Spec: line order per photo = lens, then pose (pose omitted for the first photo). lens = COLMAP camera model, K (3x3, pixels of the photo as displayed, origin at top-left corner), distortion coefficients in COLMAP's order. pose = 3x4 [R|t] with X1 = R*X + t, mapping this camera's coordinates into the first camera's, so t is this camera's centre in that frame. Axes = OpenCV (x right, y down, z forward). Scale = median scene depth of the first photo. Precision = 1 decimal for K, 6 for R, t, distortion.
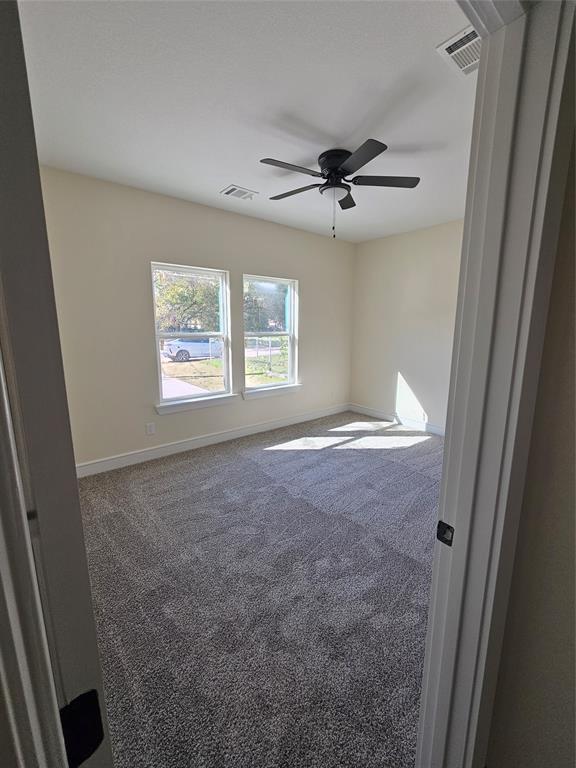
lens RADIAL K [[308.5, 0, 288.0], [0, 308.5, 384.0], [0, 0, 1]] dist [0.000363, 0.000015]
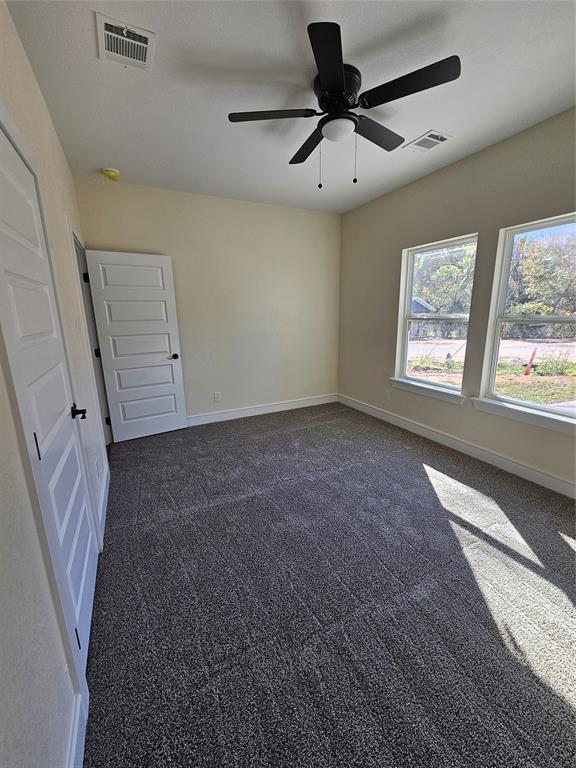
lens RADIAL K [[308.5, 0, 288.0], [0, 308.5, 384.0], [0, 0, 1]] dist [0.000363, 0.000015]
pose [[-0.205974, 0.221662, -0.953122, 0.688436], [-0.163076, 0.952611, 0.256784, -0.124335], [0.964874, 0.208322, -0.160065, 0.748671]]
